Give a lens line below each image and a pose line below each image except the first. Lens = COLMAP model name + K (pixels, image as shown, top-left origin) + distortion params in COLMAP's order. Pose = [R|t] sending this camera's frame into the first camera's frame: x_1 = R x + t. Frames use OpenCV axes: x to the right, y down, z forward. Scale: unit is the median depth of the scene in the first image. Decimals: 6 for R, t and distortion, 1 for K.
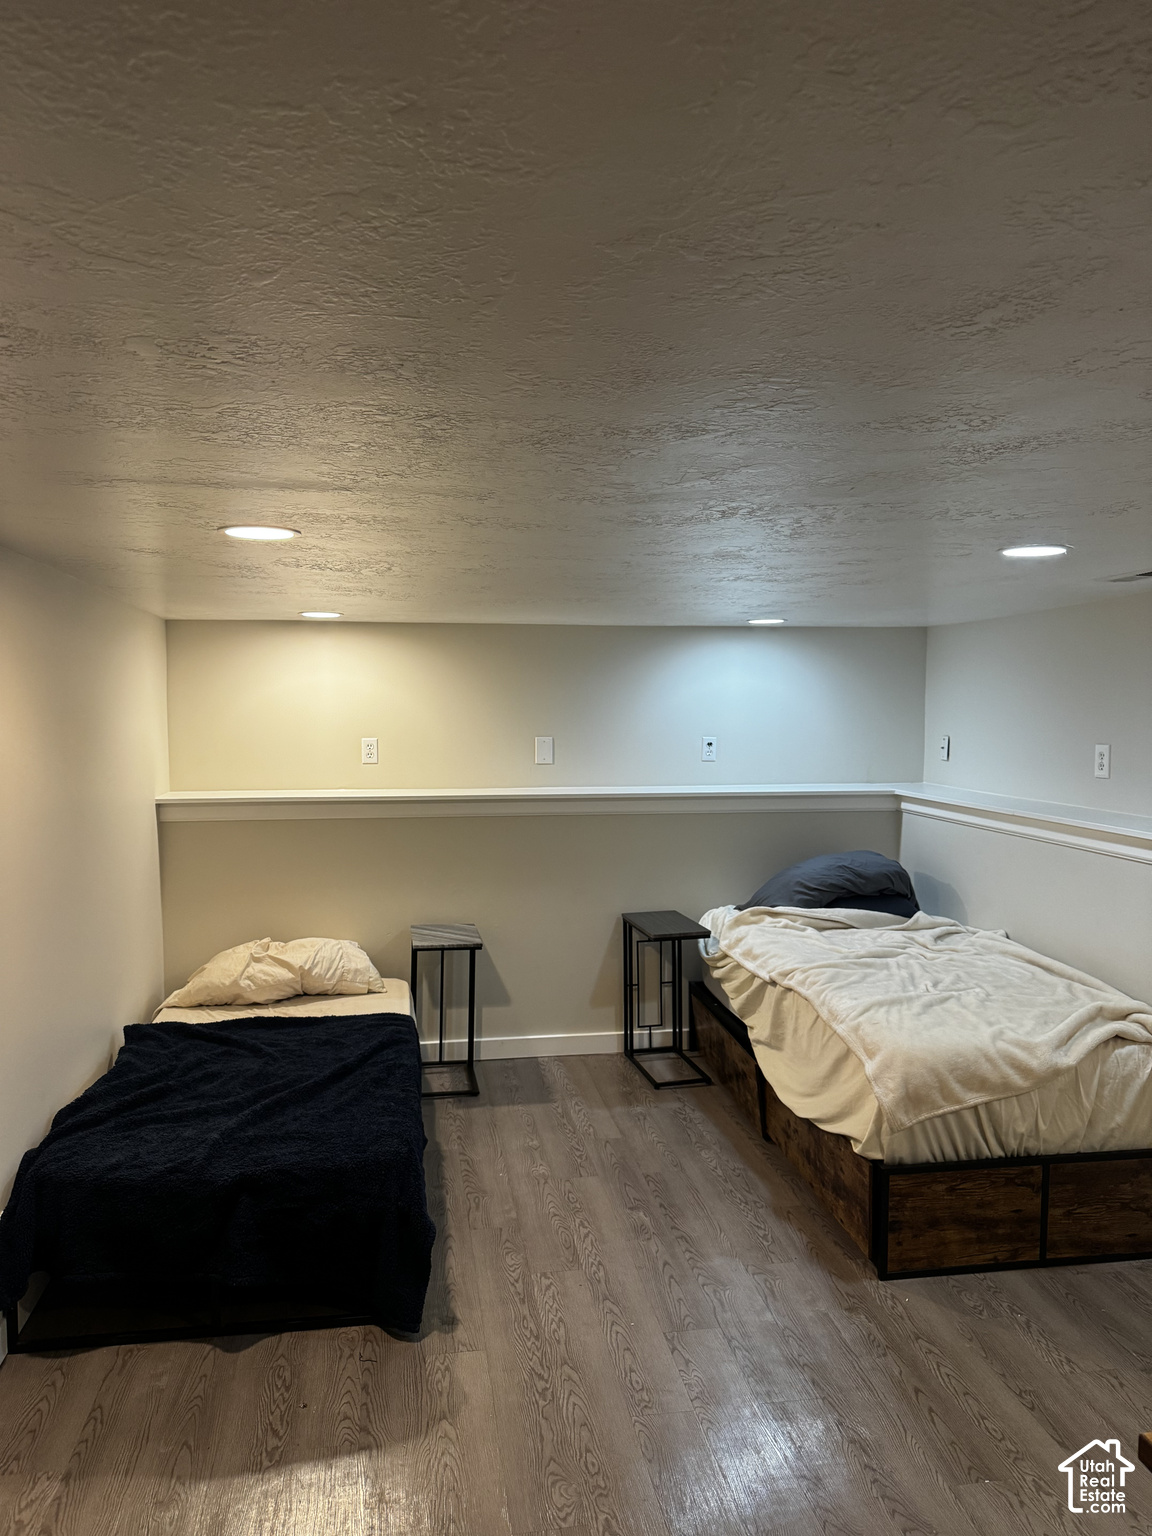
lens RADIAL K [[1088.6, 0, 573.8], [0, 1088.6, 790.7], [0, 0, 1]] dist [0.068800, -0.054929]
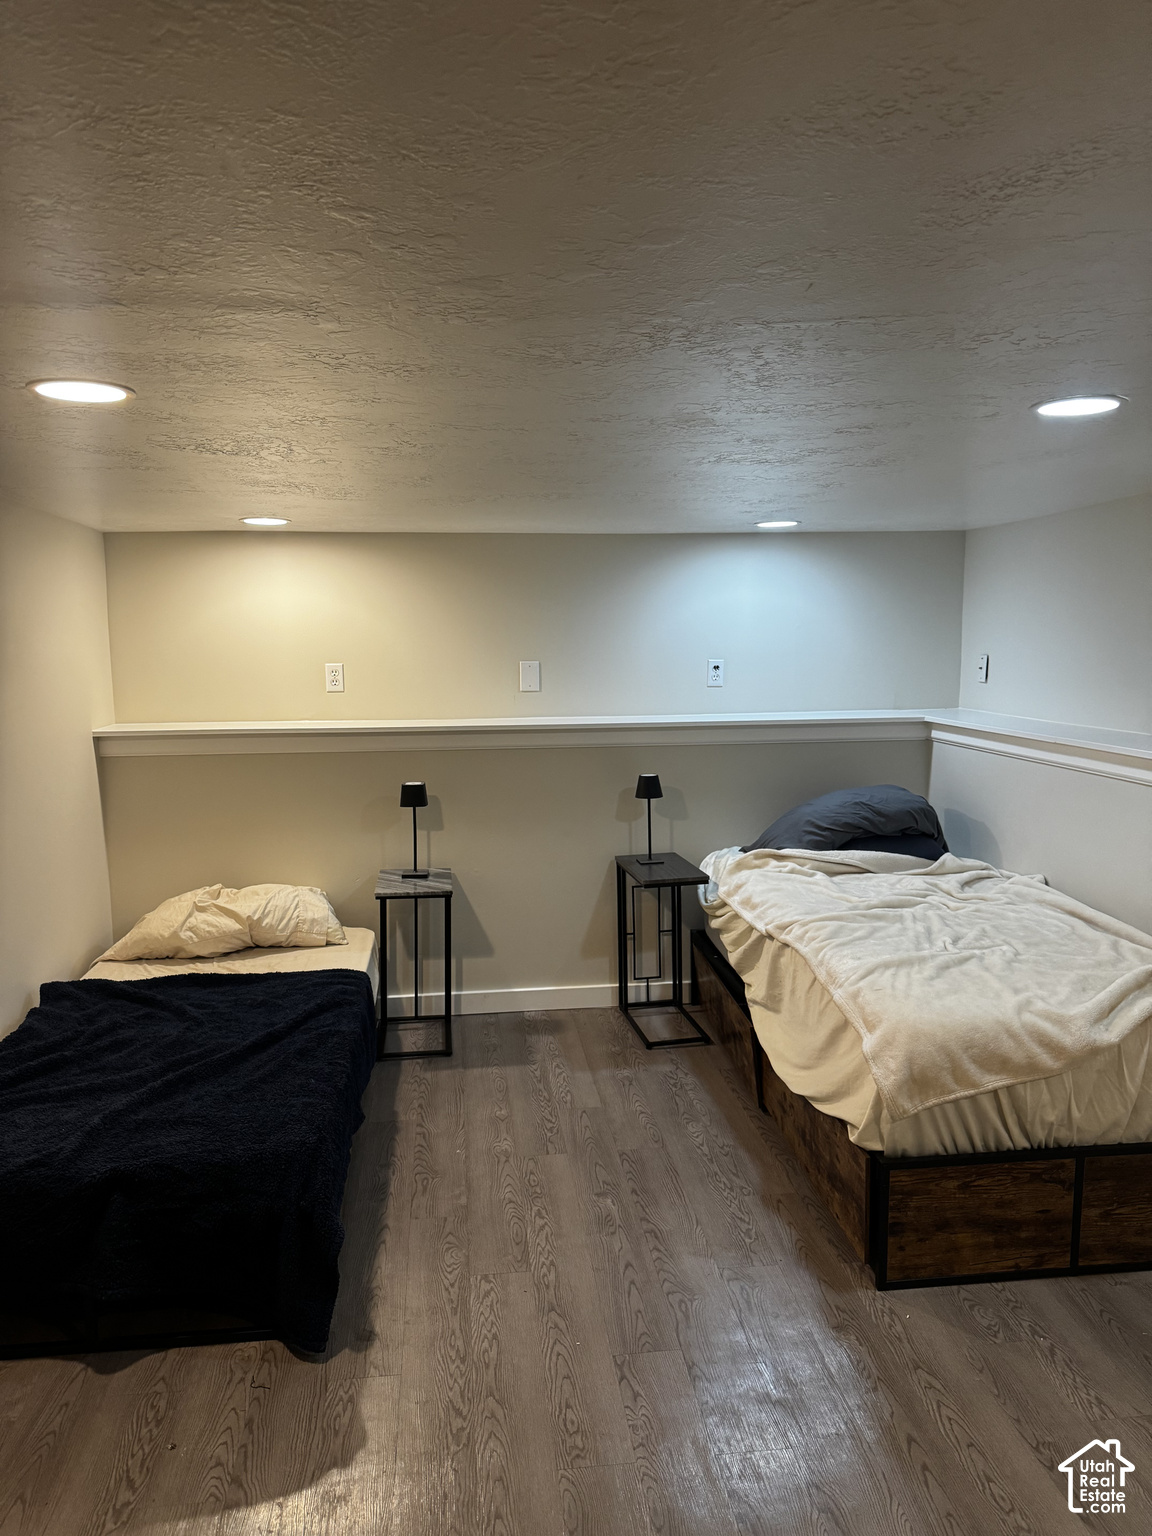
lens RADIAL K [[1088.6, 0, 573.8], [0, 1088.6, 790.7], [0, 0, 1]] dist [0.068800, -0.054929]
pose [[0.998993, -0.004755, -0.044611, 0.075233], [0.007428, 0.998174, 0.059942, 0.006296], [0.044245, -0.060213, 0.997204, 0.148793]]
